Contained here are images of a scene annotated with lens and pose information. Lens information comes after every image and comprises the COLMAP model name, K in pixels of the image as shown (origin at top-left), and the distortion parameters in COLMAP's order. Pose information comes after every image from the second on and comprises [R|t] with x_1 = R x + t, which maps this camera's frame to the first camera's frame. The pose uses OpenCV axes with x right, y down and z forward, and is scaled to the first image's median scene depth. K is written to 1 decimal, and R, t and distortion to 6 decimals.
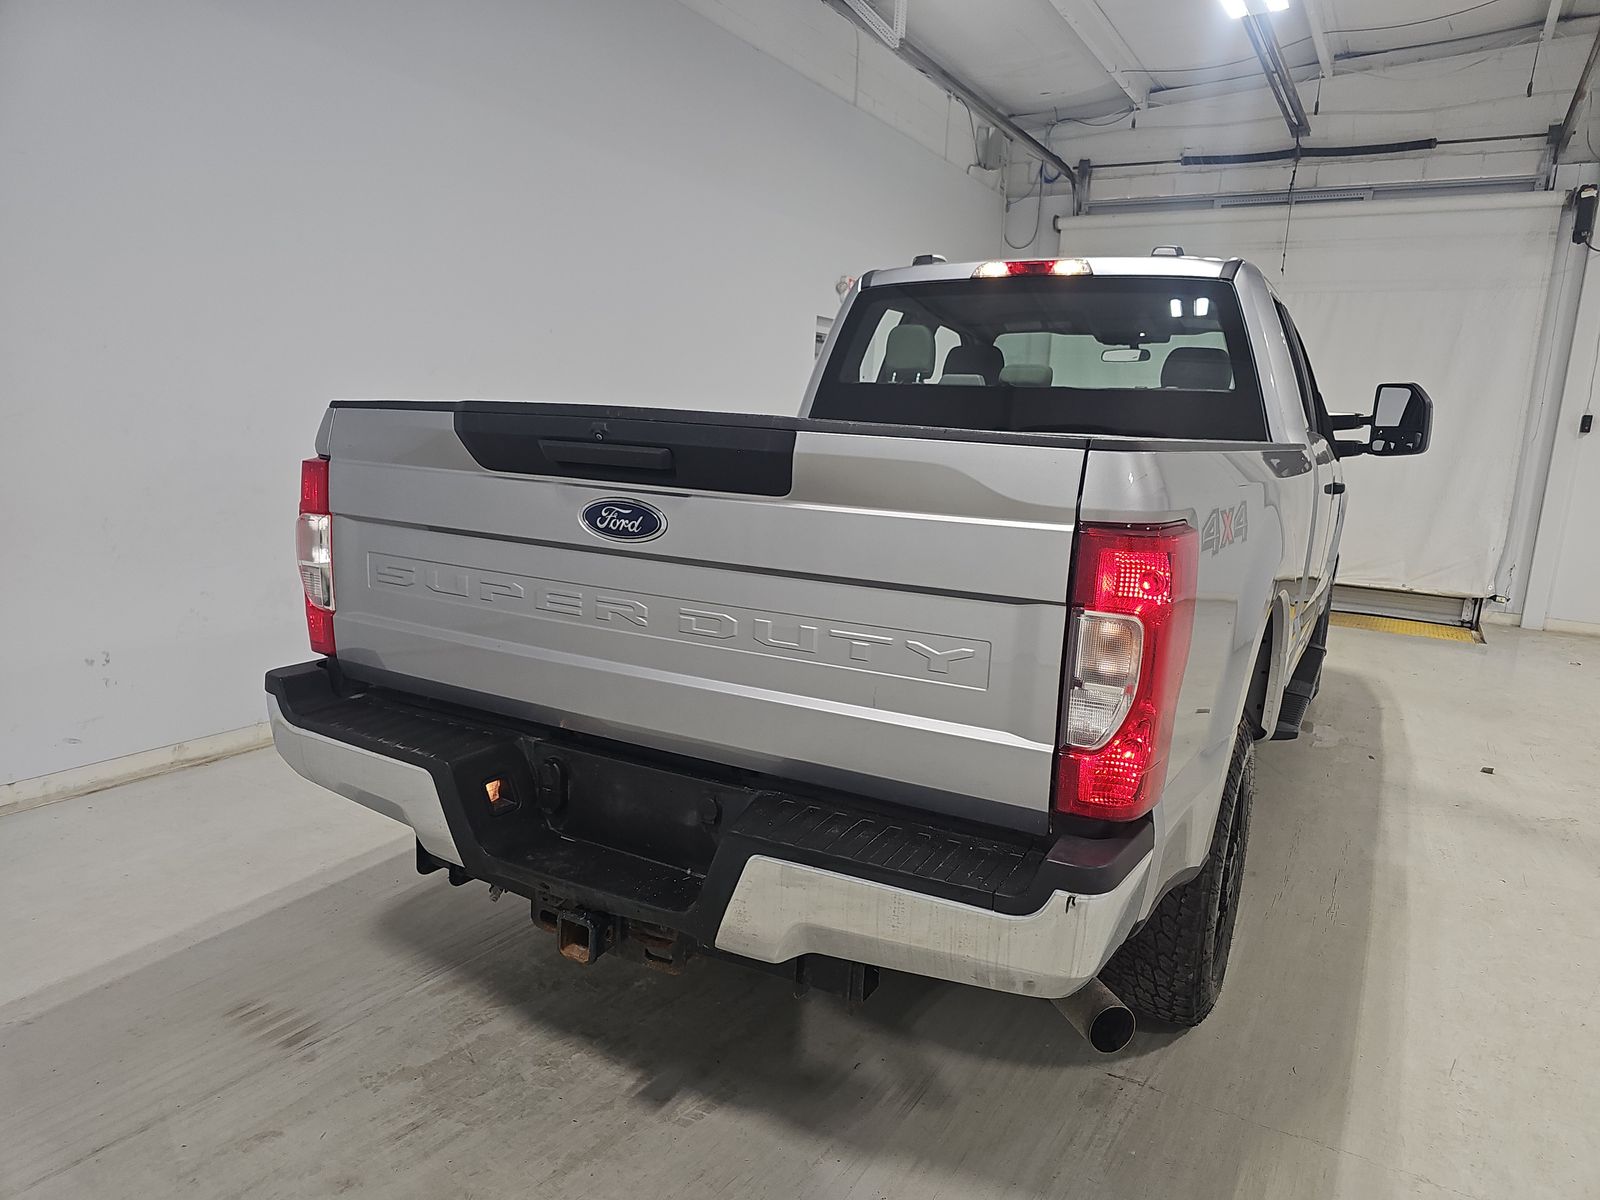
lens RADIAL K [[1071.8, 0, 797.2], [0, 1071.8, 593.2], [0, 0, 1]] dist [0.042444, -0.033622]
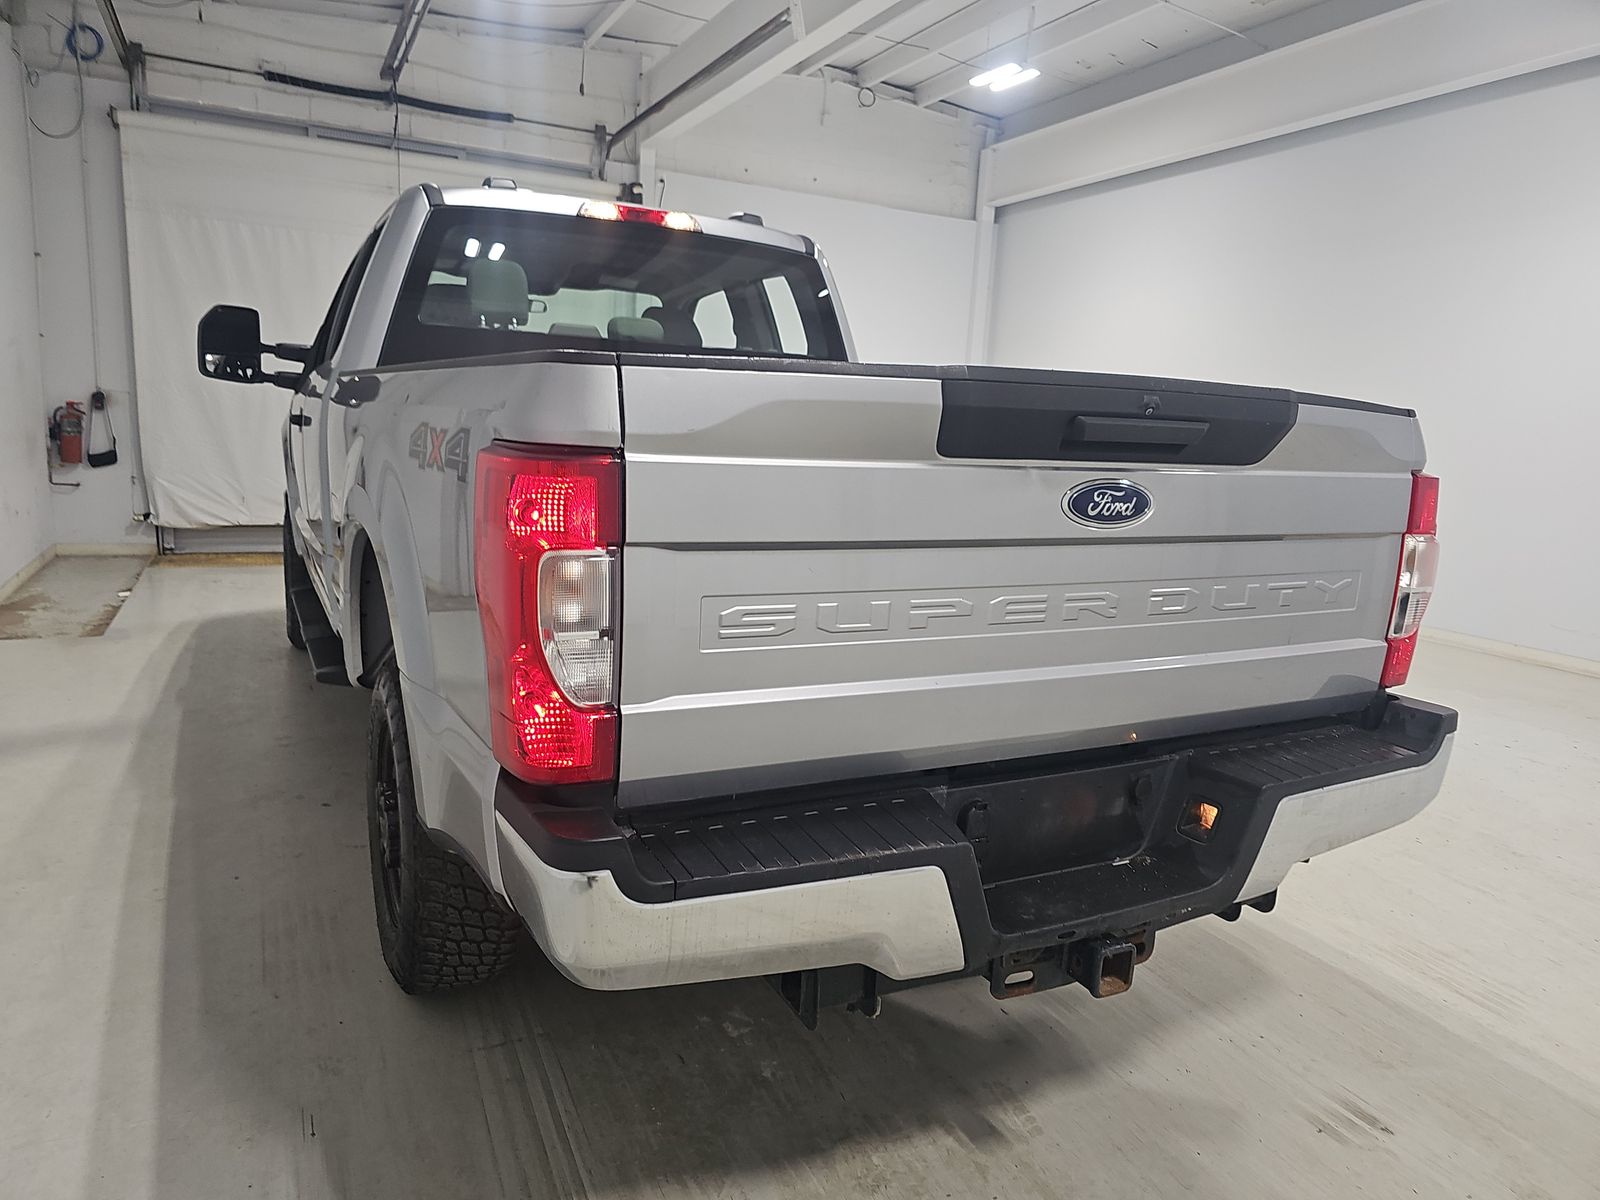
lens RADIAL K [[1073.4, 0, 800.0], [0, 1073.4, 600.0], [0, 0, 1]] dist [0.039245, -0.034421]
pose [[0.548526, -0.161288, 0.820430, -0.540863], [0.114494, 0.986465, 0.117380, -0.063489], [-0.828258, 0.029549, 0.559568, 0.364253]]
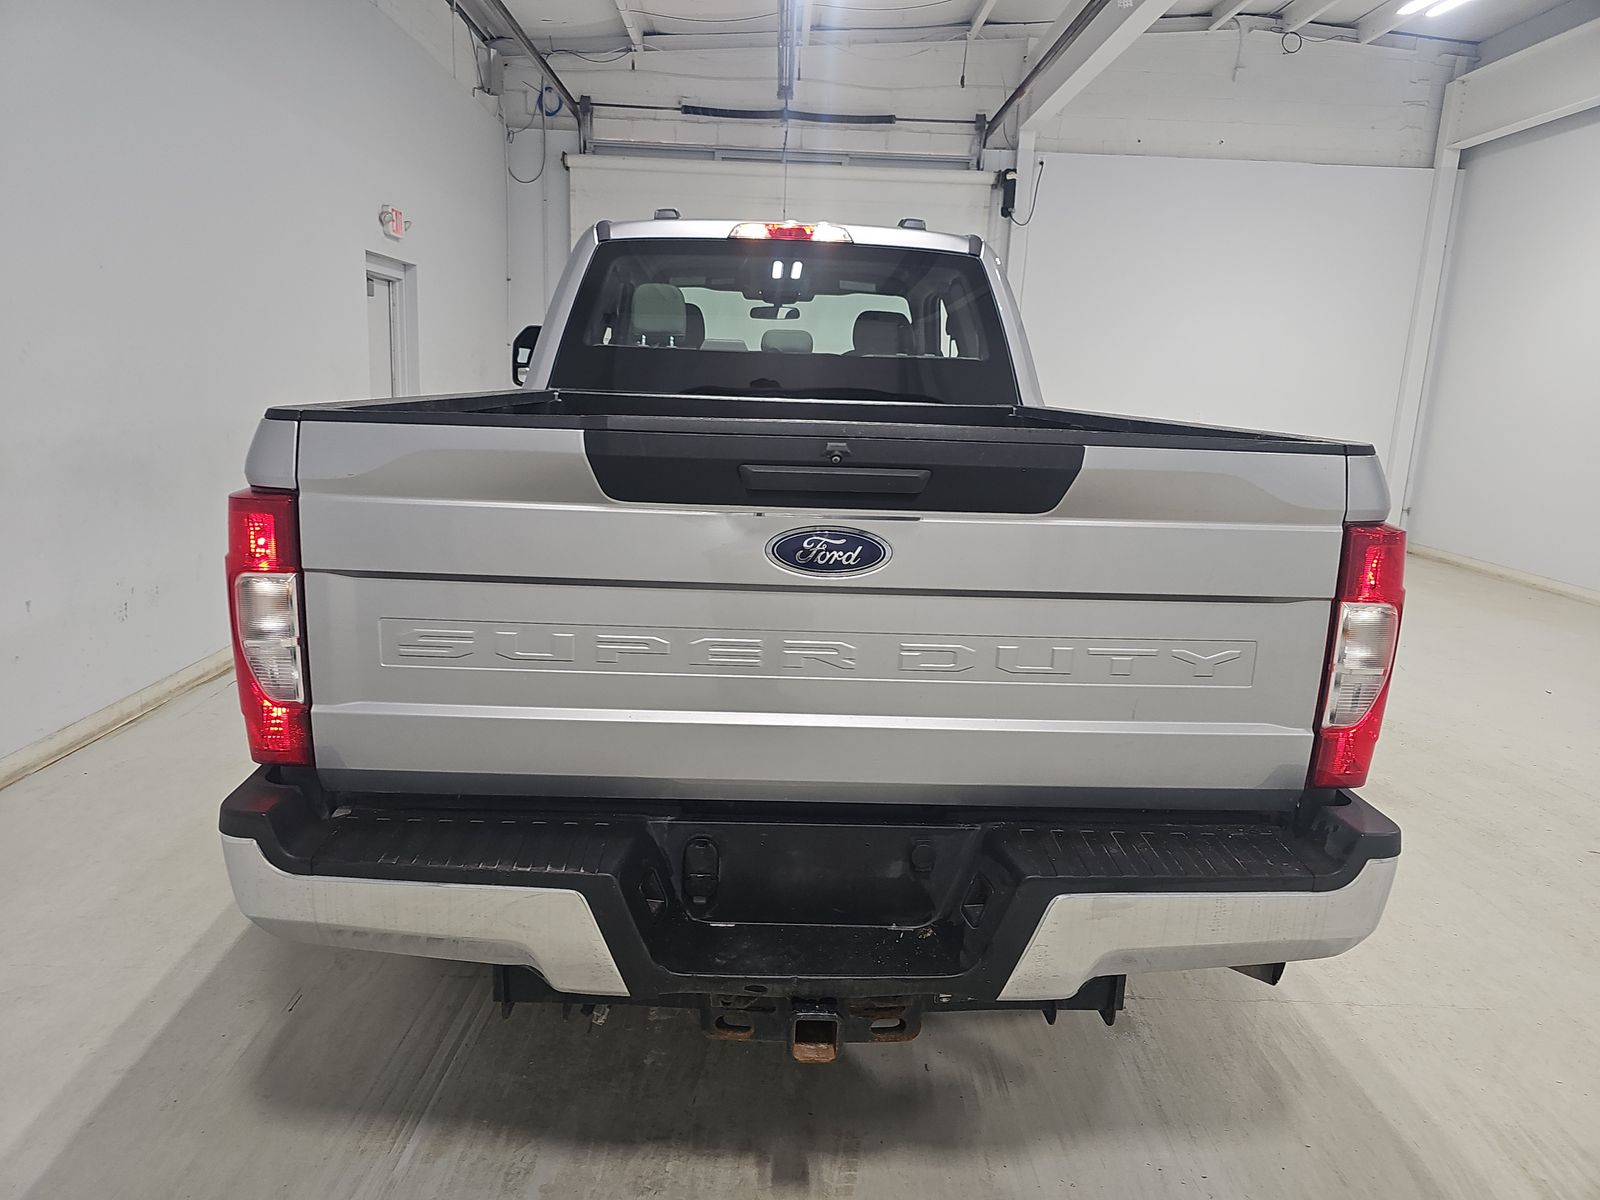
lens RADIAL K [[1074.0, 0, 781.1], [0, 1074.0, 587.4], [0, 0, 1]] dist [0.044063, -0.038061]
pose [[0.860837, -0.114942, 0.495729, -0.319797], [0.087266, 0.993070, 0.078720, -0.056637], [-0.501342, -0.024505, 0.864902, 0.140557]]
